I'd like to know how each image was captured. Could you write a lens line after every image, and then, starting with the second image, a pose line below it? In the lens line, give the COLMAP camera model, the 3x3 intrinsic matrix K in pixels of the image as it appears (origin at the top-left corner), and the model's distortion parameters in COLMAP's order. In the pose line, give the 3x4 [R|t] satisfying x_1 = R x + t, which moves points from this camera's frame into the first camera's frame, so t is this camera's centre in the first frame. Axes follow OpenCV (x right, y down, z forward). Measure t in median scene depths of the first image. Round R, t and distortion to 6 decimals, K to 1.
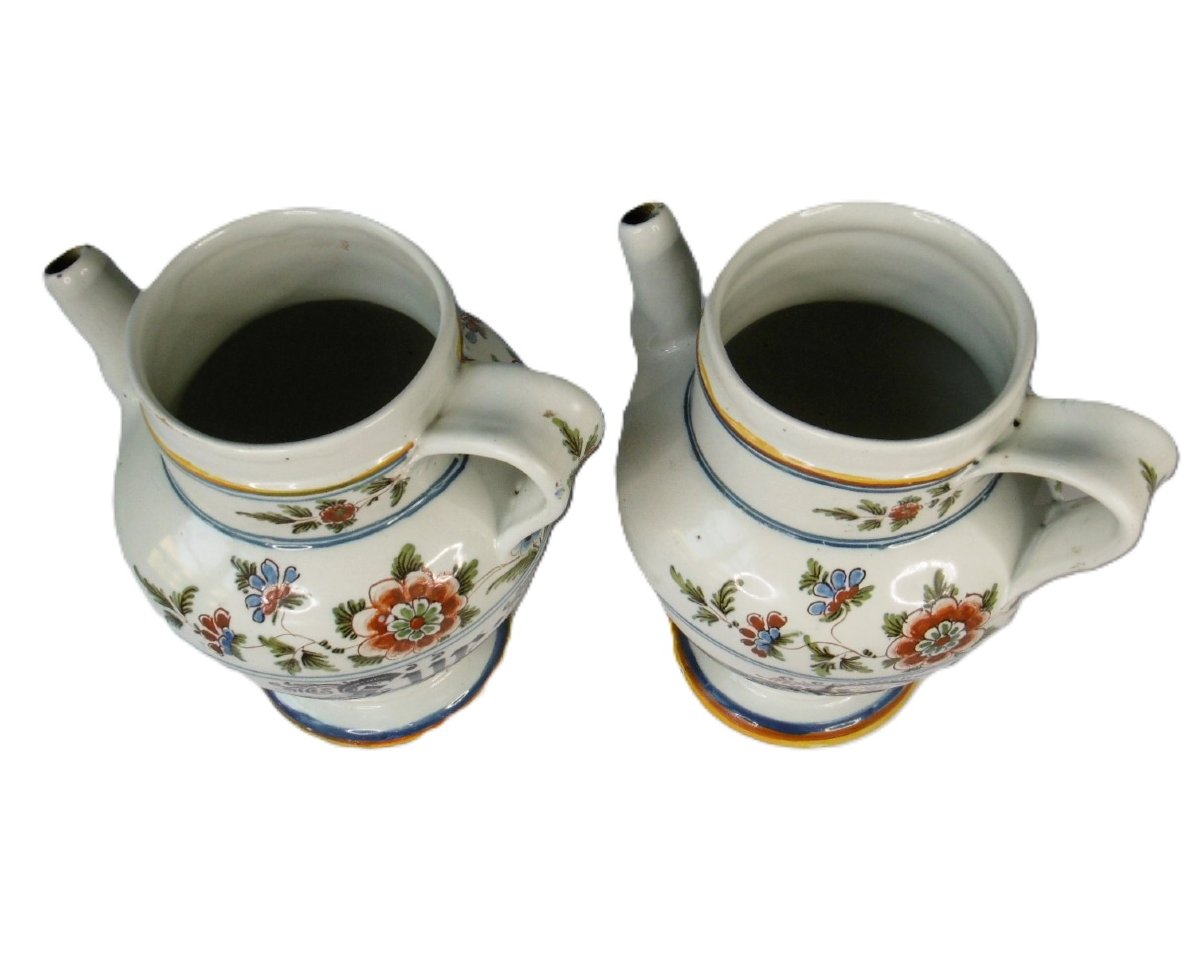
lens RADIAL K [[1342.1, 0, 595.3], [0, 1342.1, 478.7], [0, 0, 1]] dist [-0.006841, 0.000000]
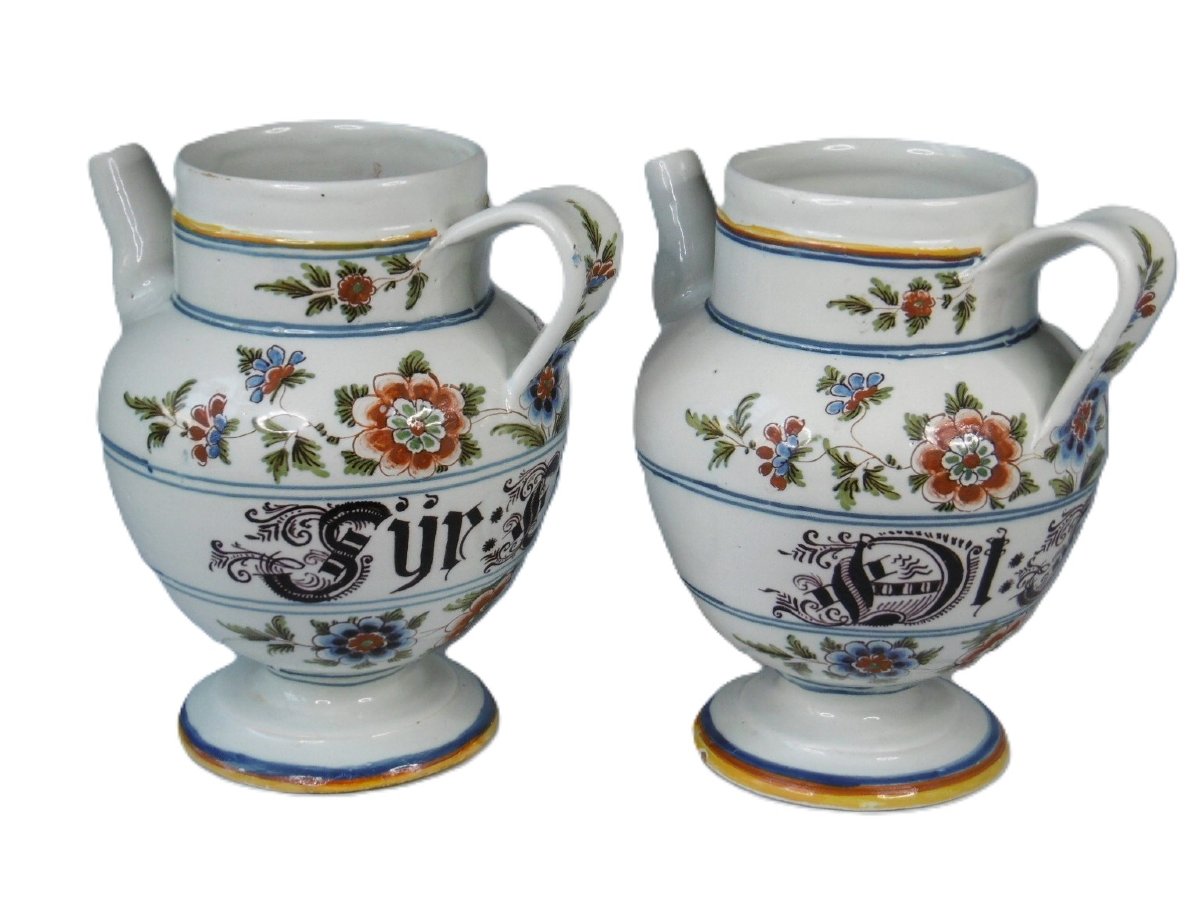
lens RADIAL K [[2411.7, 0, 600.7], [0, 2411.7, 456.7], [0, 0, 1]] dist [-0.023508, 0.000000]
pose [[0.998909, 0.040091, -0.023961, 0.039370], [-0.046433, 0.797061, -0.602112, 1.166314], [-0.005041, 0.602567, 0.798052, -0.358882]]
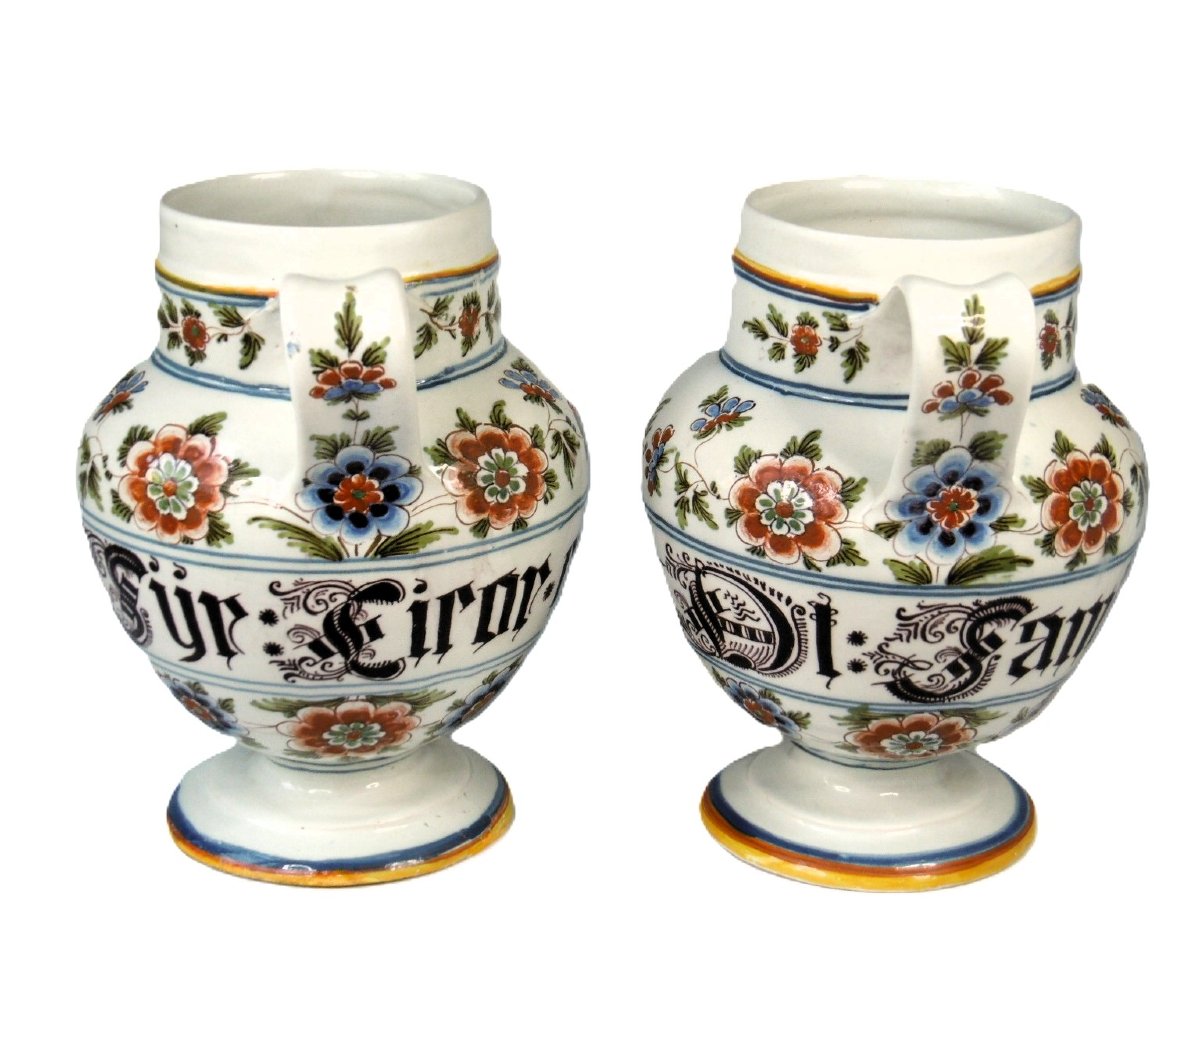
lens RADIAL K [[2463.3, 0, 600.5], [0, 2463.3, 536.2], [0, 0, 1]] dist [-0.094350, 0.000000]
pose [[0.650983, 0.276920, -0.706779, 1.351089], [-0.643909, 0.694527, -0.320957, 0.742954], [0.401998, 0.664039, 0.630437, -0.064358]]
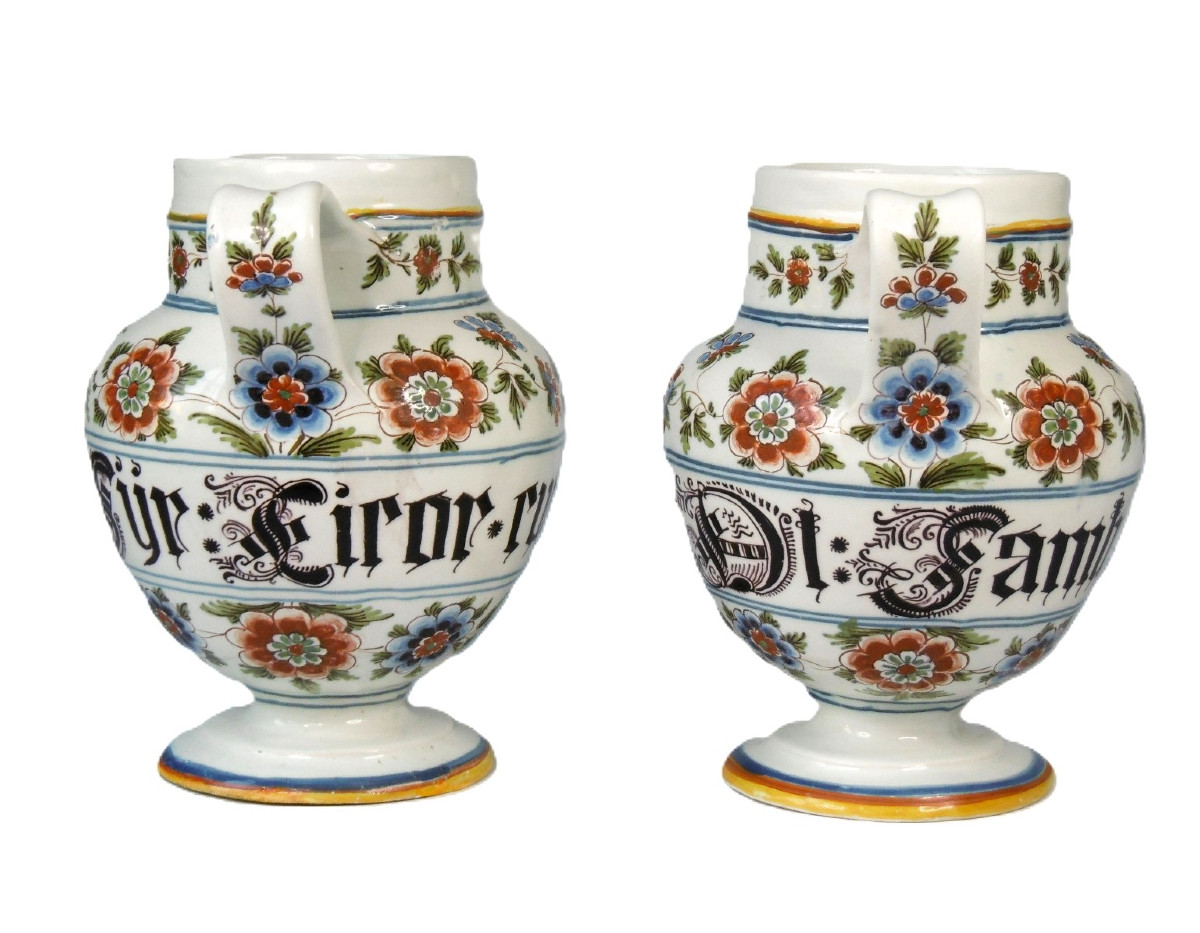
lens RADIAL K [[2818.7, 0, 601.2], [0, 2818.7, 463.1], [0, 0, 1]] dist [-0.202310, 0.000000]
pose [[0.550166, 0.144506, -0.822457, 1.855037], [-0.703012, 0.611684, -0.362792, 0.956551], [0.450658, 0.777792, 0.438117, 0.100201]]
